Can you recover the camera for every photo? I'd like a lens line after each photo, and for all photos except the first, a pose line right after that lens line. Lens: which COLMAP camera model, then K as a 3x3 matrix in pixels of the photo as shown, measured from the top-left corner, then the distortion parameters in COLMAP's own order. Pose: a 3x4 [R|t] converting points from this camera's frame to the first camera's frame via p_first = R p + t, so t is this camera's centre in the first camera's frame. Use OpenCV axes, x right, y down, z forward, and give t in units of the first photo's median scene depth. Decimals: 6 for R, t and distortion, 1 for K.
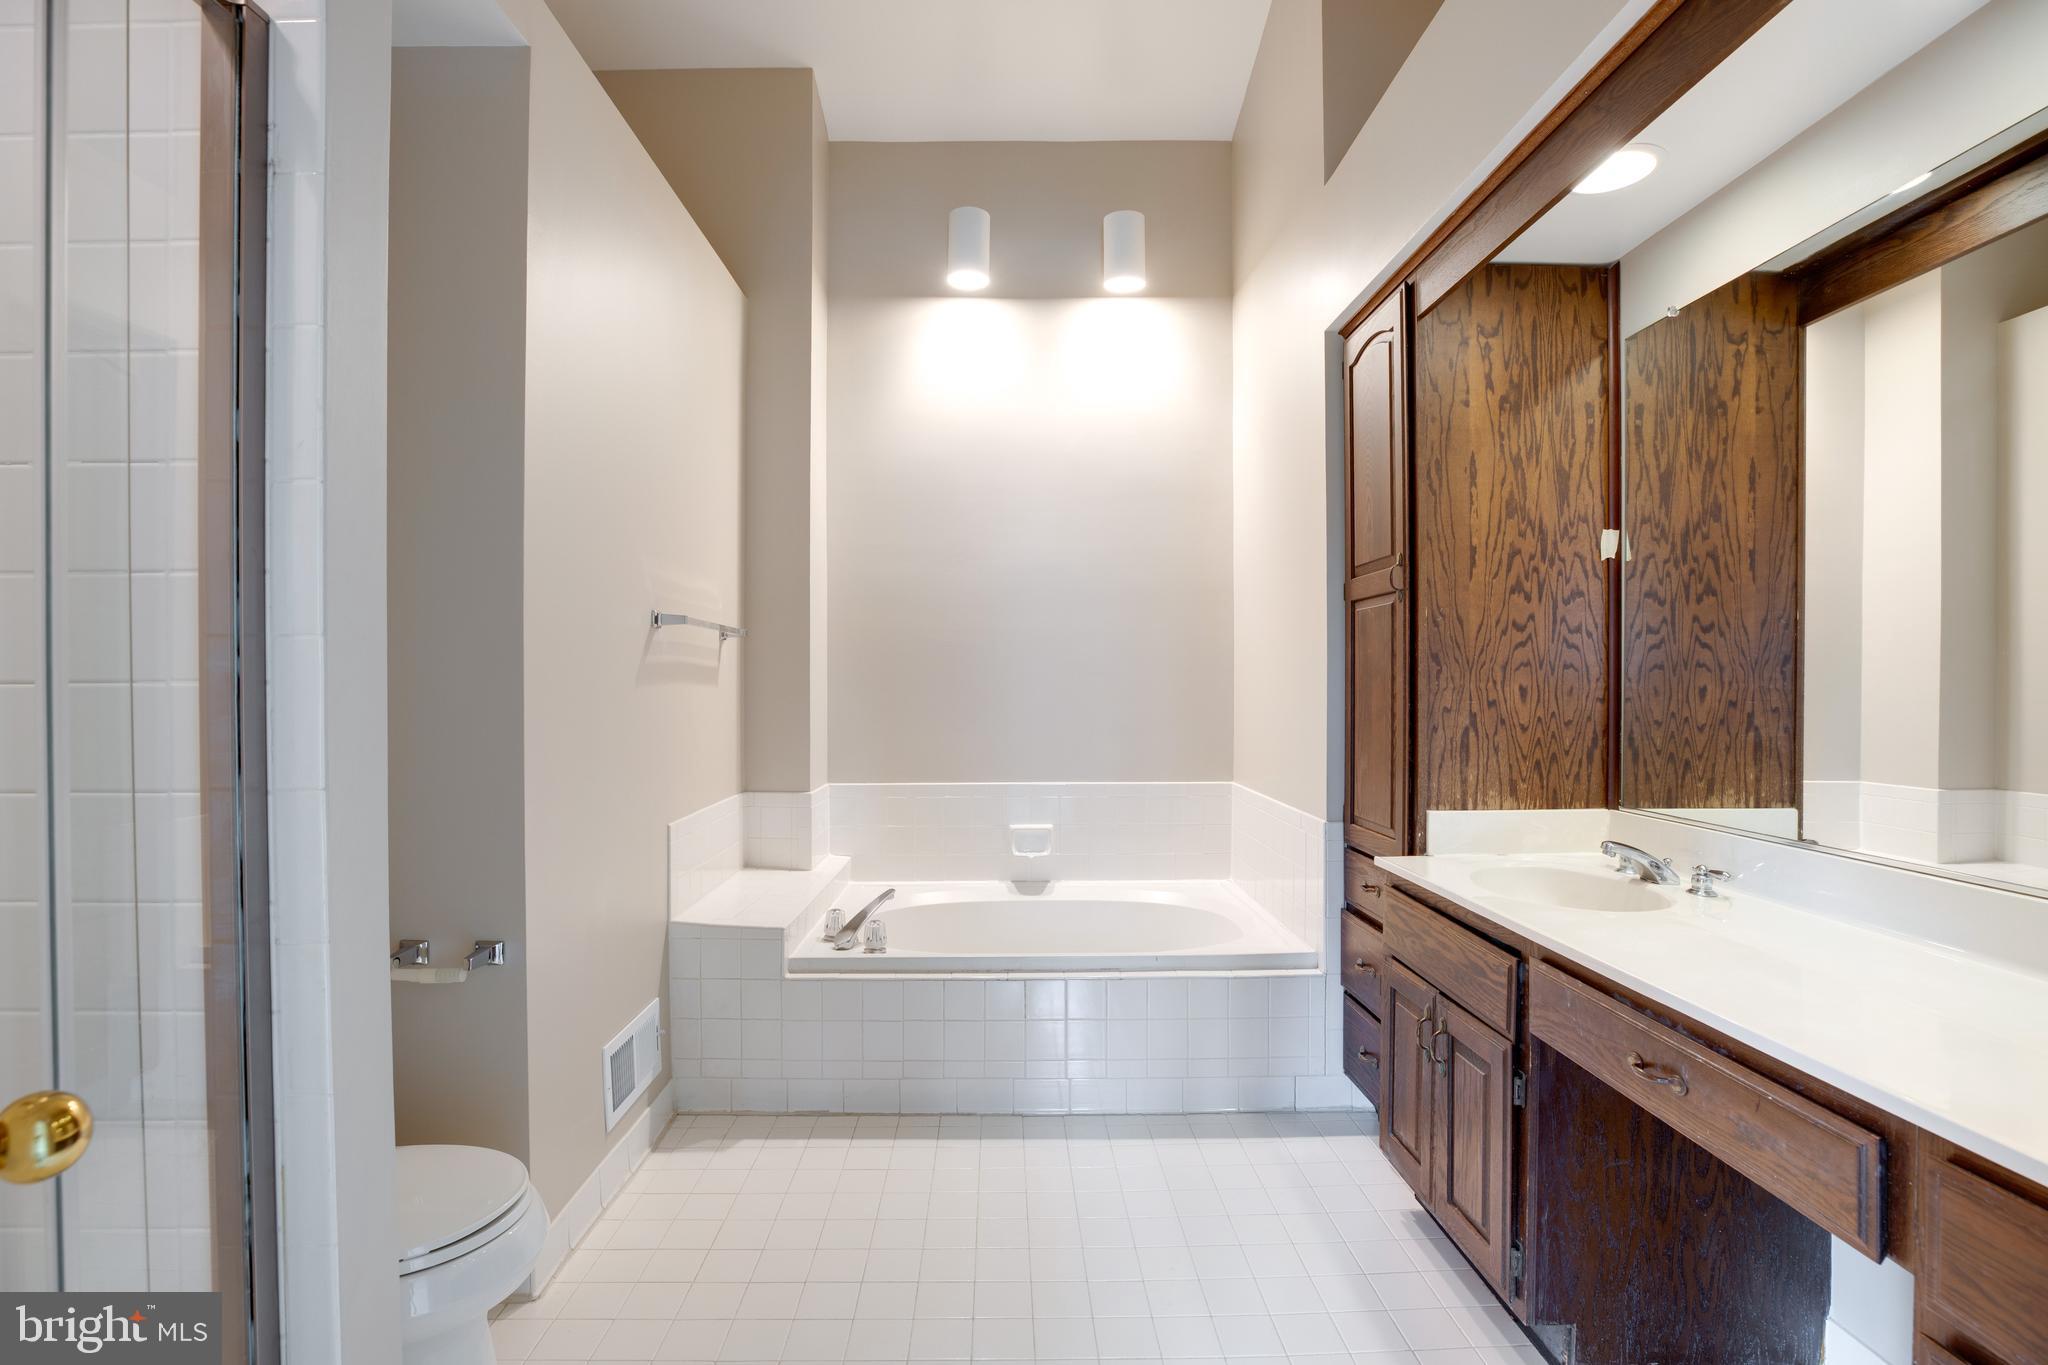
lens RADIAL K [[937.8, 0, 1019.7], [0, 937.8, 690.2], [0, 0, 1]] dist [-0.048567, 0.000045]
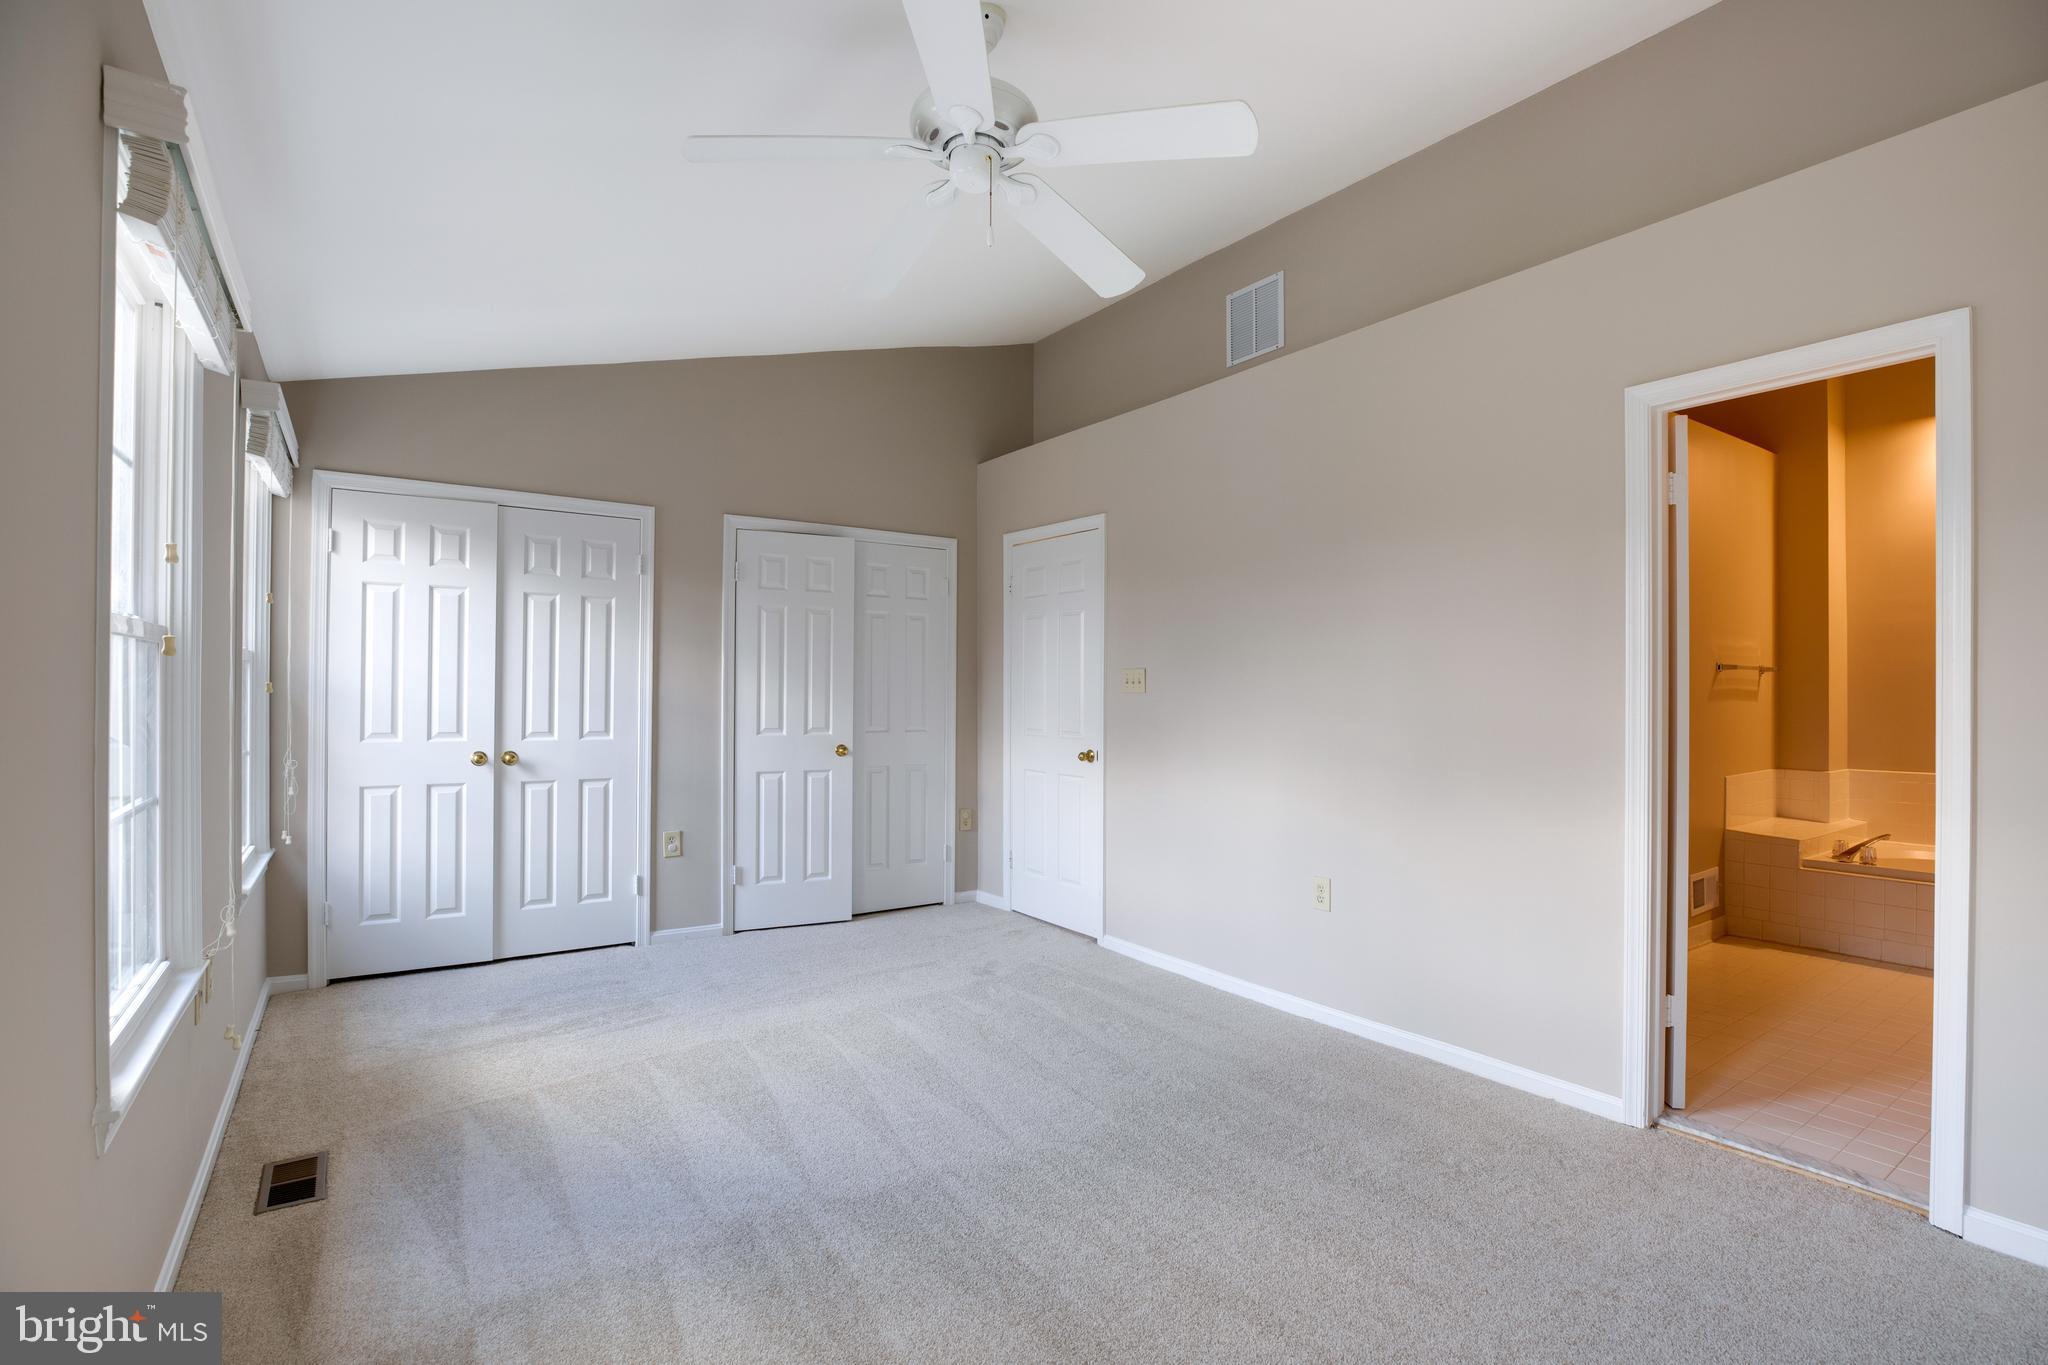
lens RADIAL K [[961.9, 0, 1024.0], [0, 961.9, 682.5], [0, 0, 1]] dist [-0.028810, 0.000001]
pose [[0.557633, 0.000657, -0.830087, 0.352062], [-0.003582, 0.999992, -0.001615, -0.032076], [0.830080, 0.003874, 0.557631, -1.046117]]
